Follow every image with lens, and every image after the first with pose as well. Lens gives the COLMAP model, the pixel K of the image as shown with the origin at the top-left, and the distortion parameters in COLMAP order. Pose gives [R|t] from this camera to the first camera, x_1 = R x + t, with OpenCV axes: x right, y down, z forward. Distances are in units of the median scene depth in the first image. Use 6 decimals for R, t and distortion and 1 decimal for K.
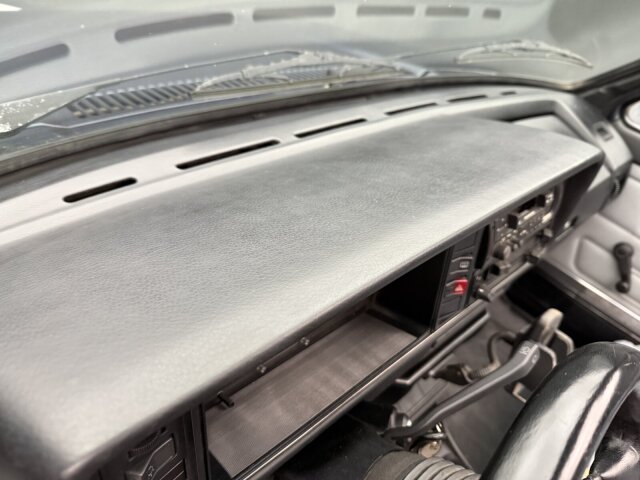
lens RADIAL K [[465.2, 0, 314.8], [0, 465.2, 236.8], [0, 0, 1]] dist [0.024794, -0.055753]
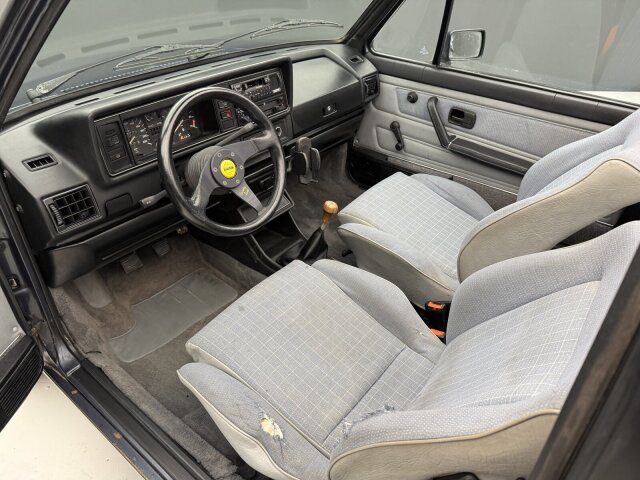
lens RADIAL K [[465.2, 0, 314.8], [0, 465.2, 236.8], [0, 0, 1]] dist [0.024794, -0.055753]
pose [[0.972339, -0.230425, 0.038223, 0.228535], [0.231709, 0.972211, -0.033429, 0.437262], [-0.029458, 0.041360, 0.998710, -0.723714]]
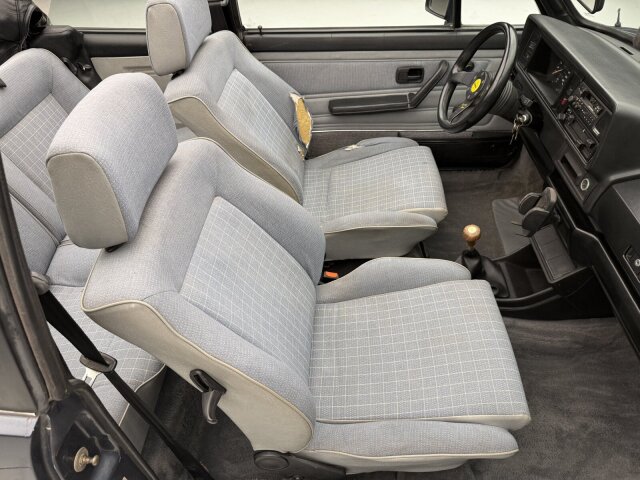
lens RADIAL K [[462.4, 0, 320.0], [0, 462.4, 240.0], [0, 0, 1]] dist [0.051789, -0.081115]
pose [[-0.697107, 0.345077, -0.628462, 1.384760], [-0.518189, 0.363299, 0.774270, -0.403771], [0.495502, 0.865411, -0.074443, 0.531371]]
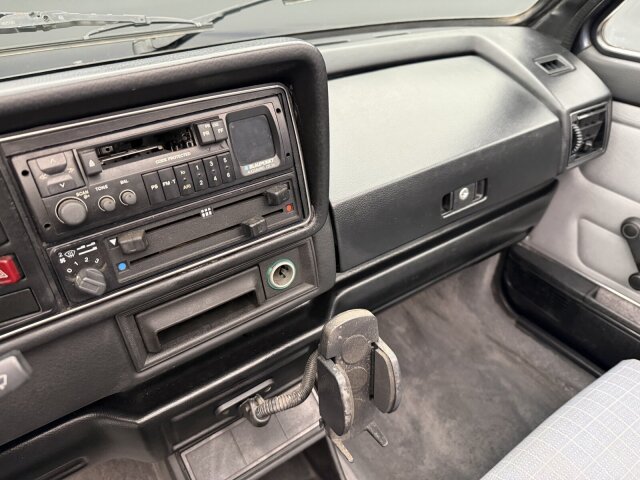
lens RADIAL K [[465.2, 0, 314.8], [0, 465.2, 236.8], [0, 0, 1]] dist [0.024794, -0.055753]
pose [[0.964098, -0.096018, -0.247580, 0.393444], [0.078688, 0.993765, -0.078991, 0.063135], [0.253621, 0.056674, 0.965642, 0.213653]]
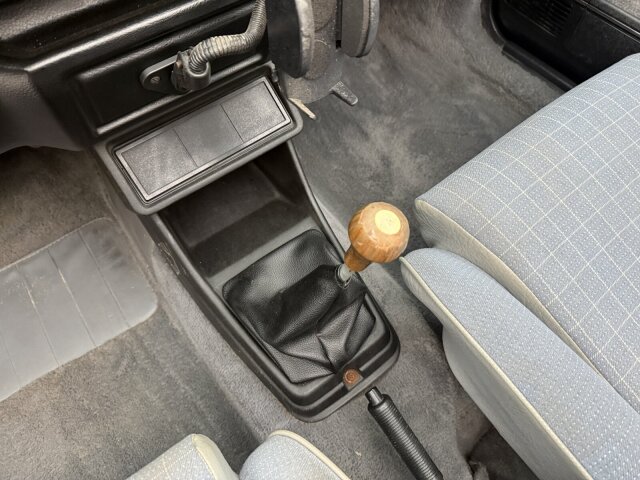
lens RADIAL K [[462.4, 0, 320.0], [0, 462.4, 240.0], [0, 0, 1]] dist [0.051789, -0.081115]
pose [[0.979181, -0.020955, -0.201905, 0.373974], [0.090926, 0.934569, 0.343967, 0.200571], [0.181486, -0.355165, 0.917017, 0.295513]]
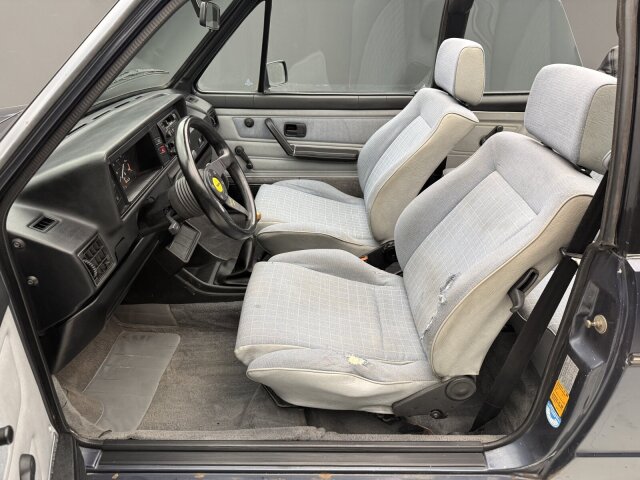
lens RADIAL K [[471.7, 0, 333.2], [0, 471.7, 240.9], [0, 0, 1]] dist [0.006676, -0.054586]
pose [[0.654344, -0.508452, 0.559742, -0.390393], [0.549147, 0.828386, 0.110521, 0.357594], [-0.519877, 0.235062, 0.821264, -0.765790]]
